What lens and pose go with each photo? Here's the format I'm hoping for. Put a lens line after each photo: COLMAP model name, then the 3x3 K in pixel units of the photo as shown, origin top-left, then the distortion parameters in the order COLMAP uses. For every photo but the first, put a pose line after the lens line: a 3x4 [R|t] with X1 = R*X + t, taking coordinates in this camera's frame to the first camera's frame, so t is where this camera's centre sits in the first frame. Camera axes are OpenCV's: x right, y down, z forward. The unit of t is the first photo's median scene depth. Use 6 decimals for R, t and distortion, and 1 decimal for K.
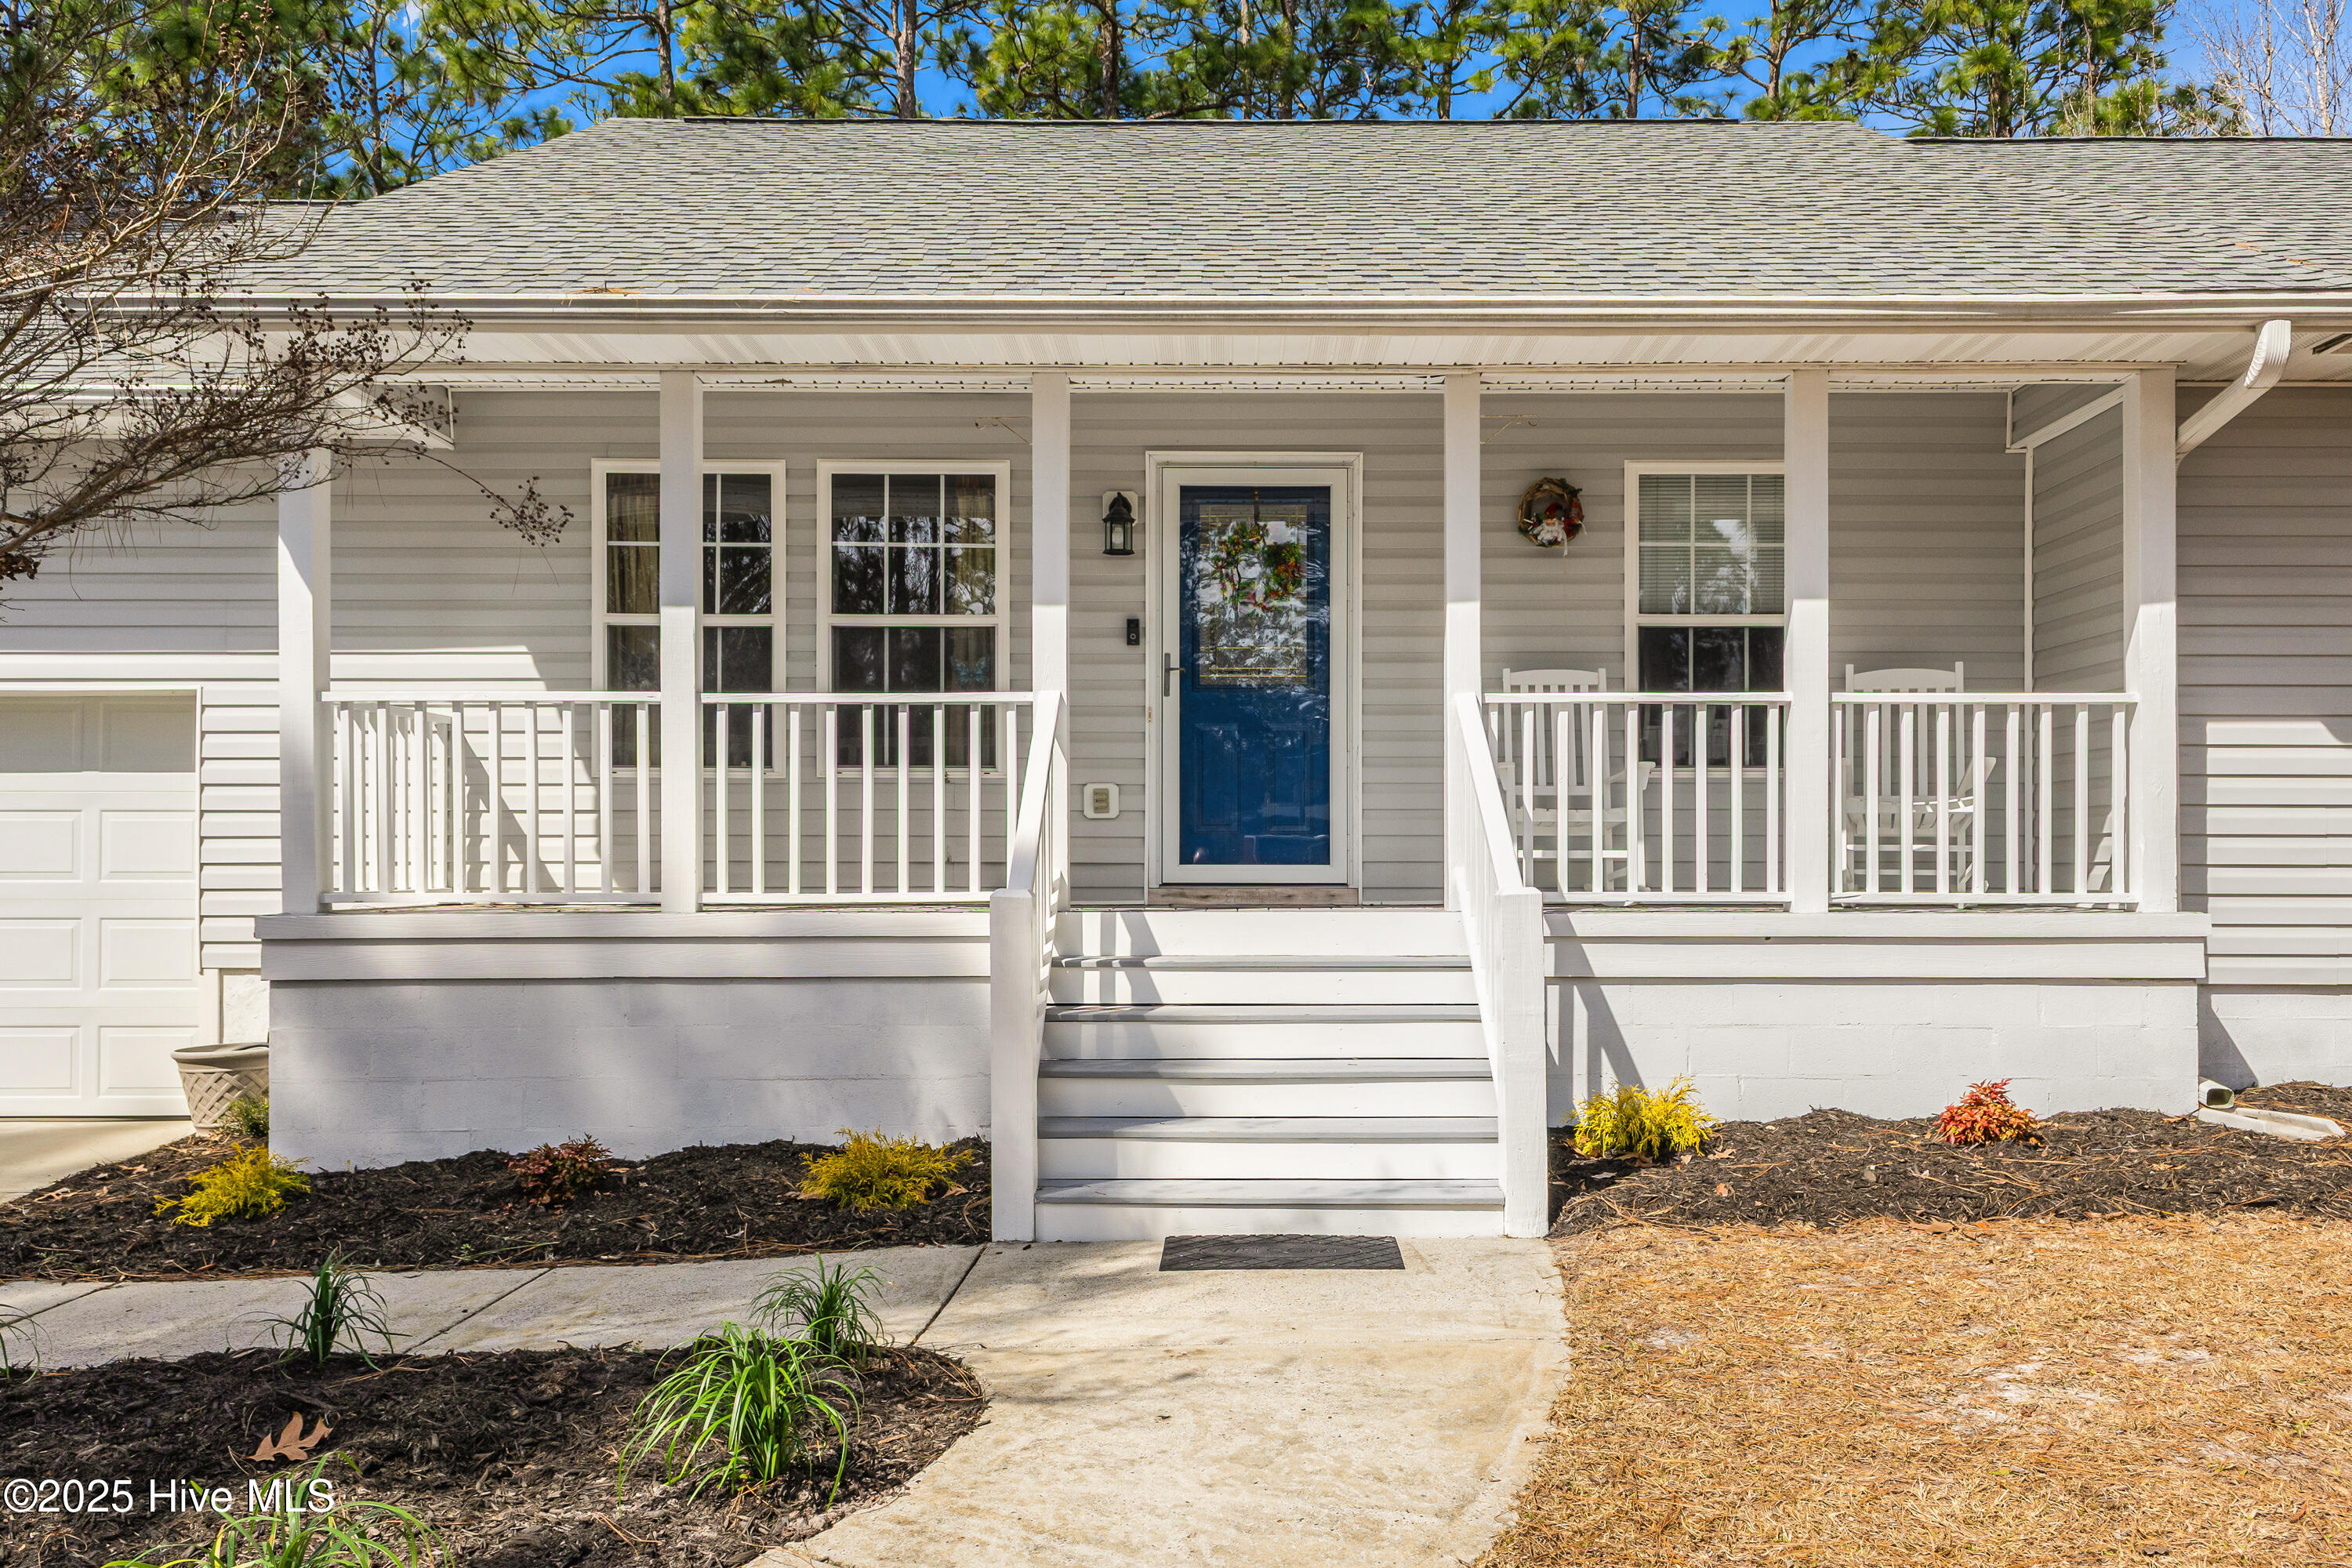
lens RADIAL K [[3393.6, 0, 1176.0], [0, 3393.6, 784.0], [0, 0, 1]] dist [0.004619, 0.015952]
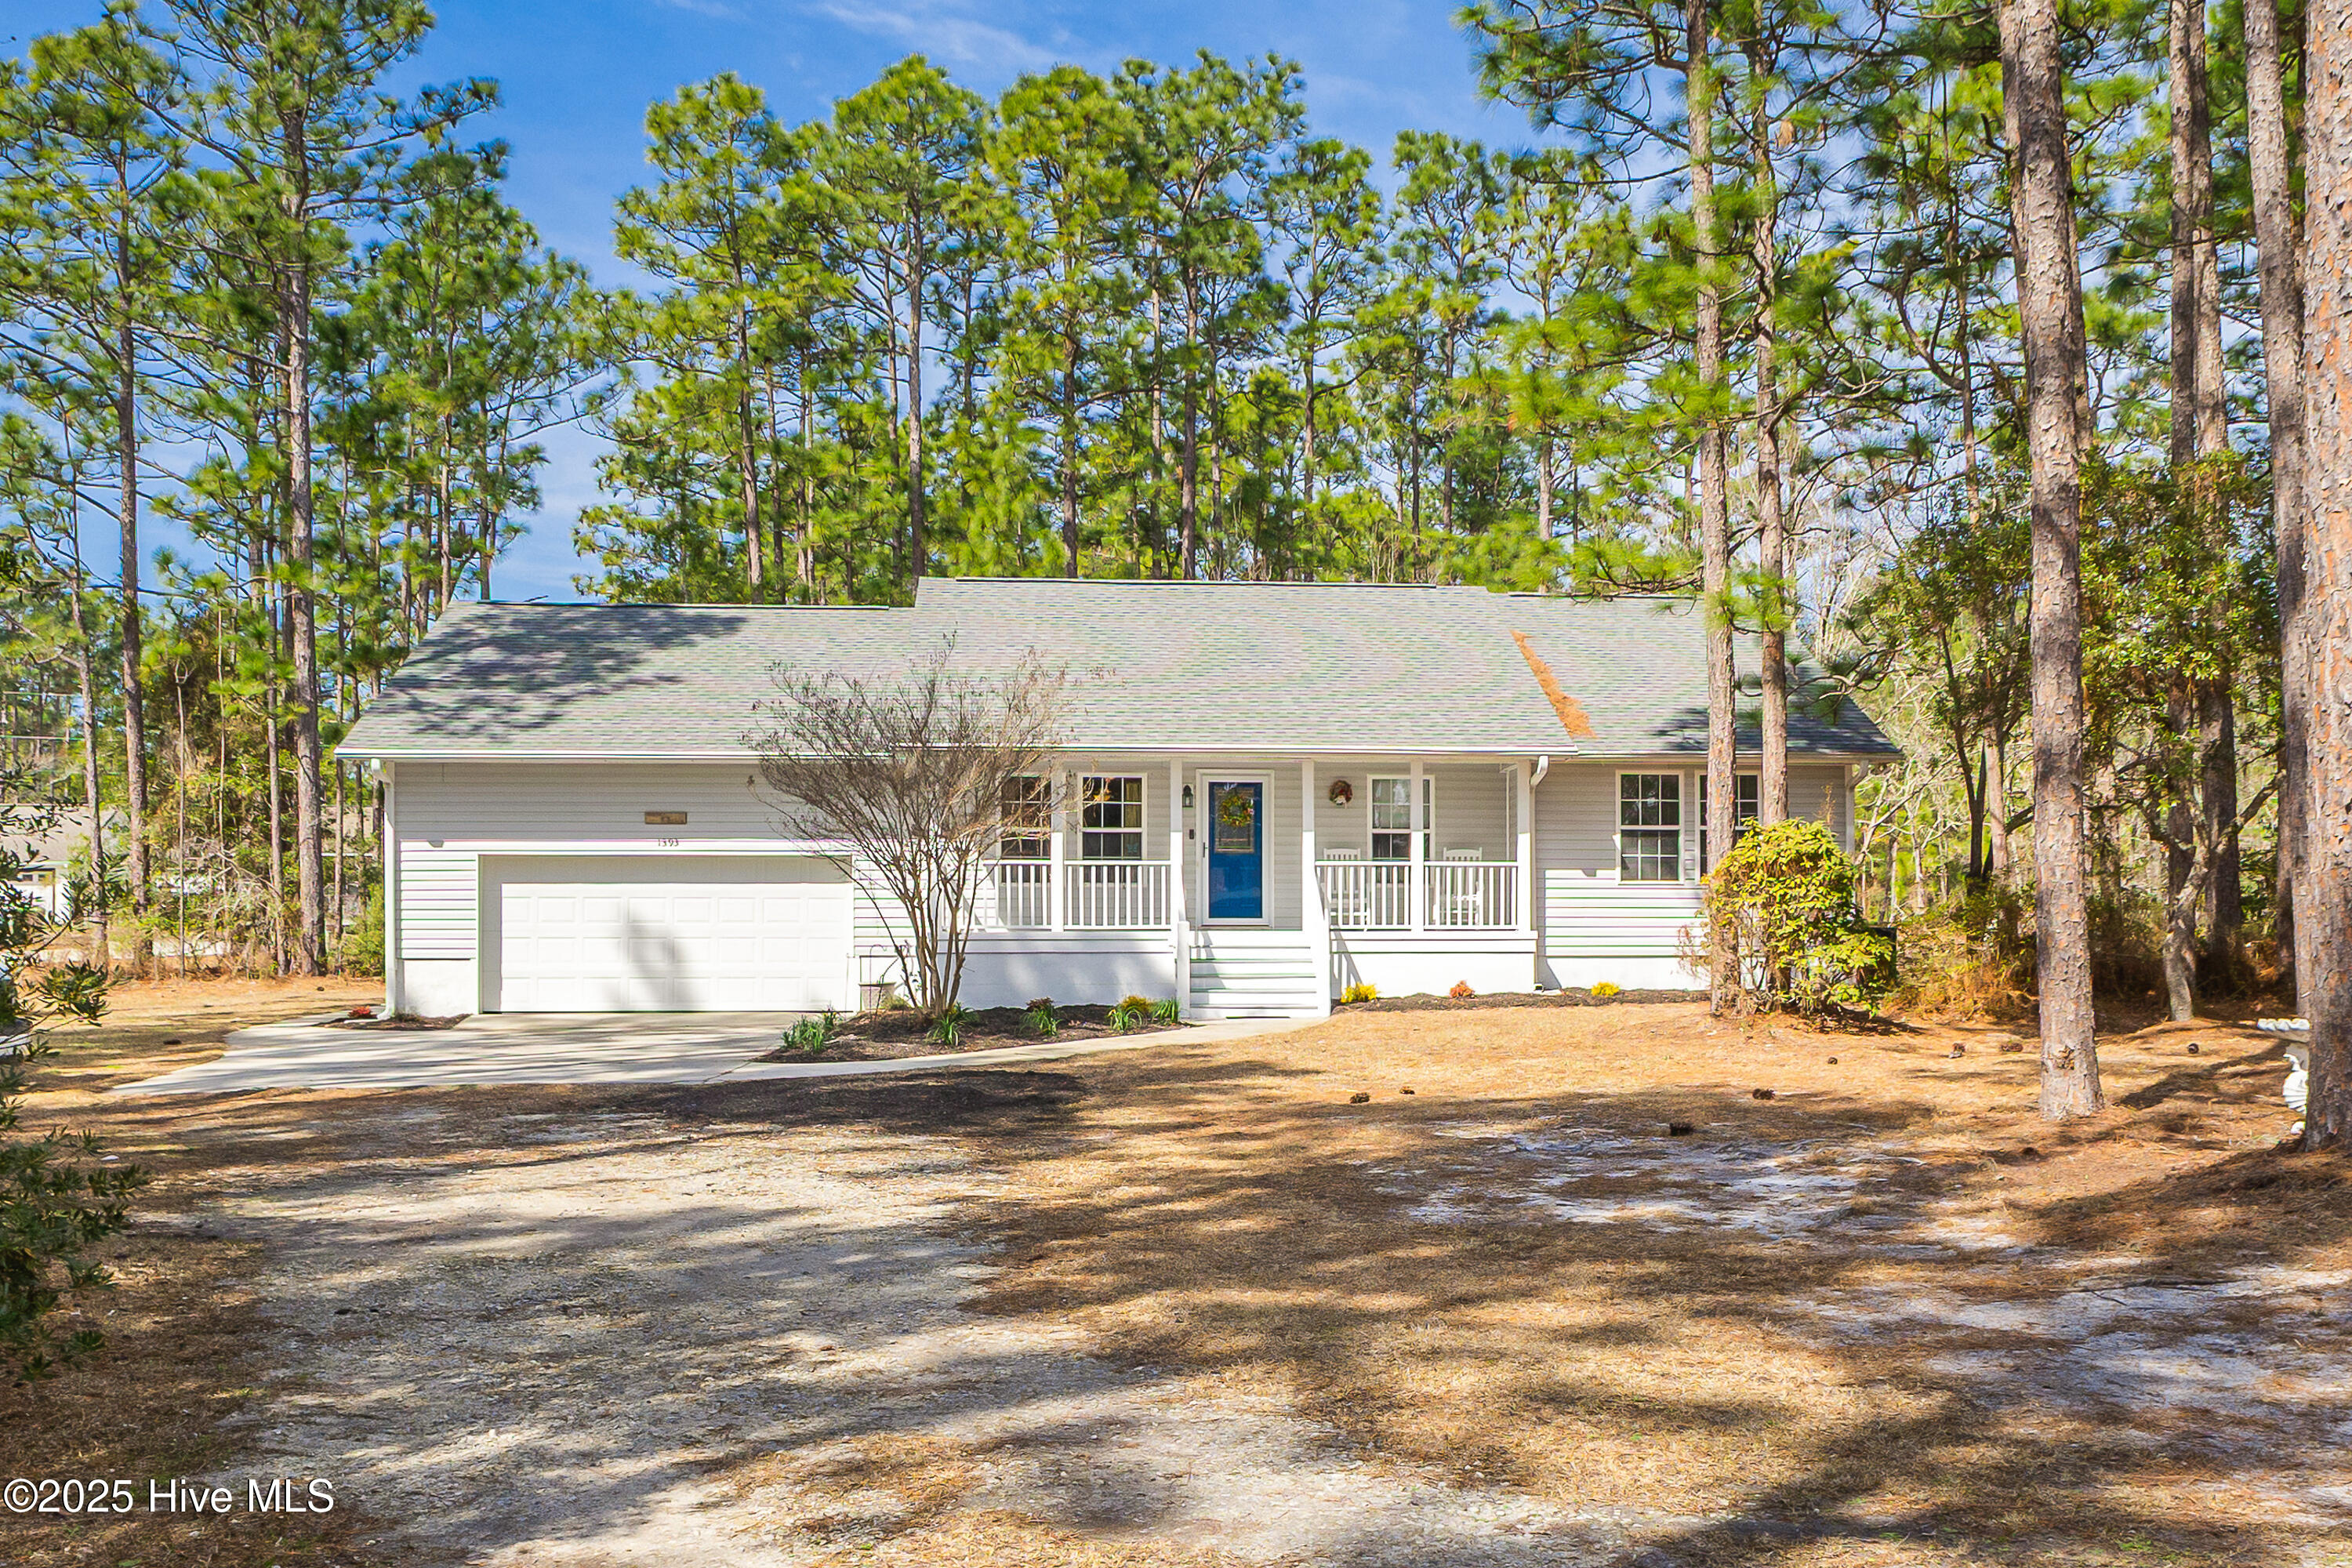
lens RADIAL K [[2316.9, 0, 1176.0], [0, 2316.9, 784.0], [0, 0, 1]] dist [0.002318, 0.003650]
pose [[0.999791, 0.003172, 0.020220, -0.072696], [-0.002331, 0.999138, -0.041450, -0.008430], [-0.020334, 0.041394, 0.998936, -1.024130]]
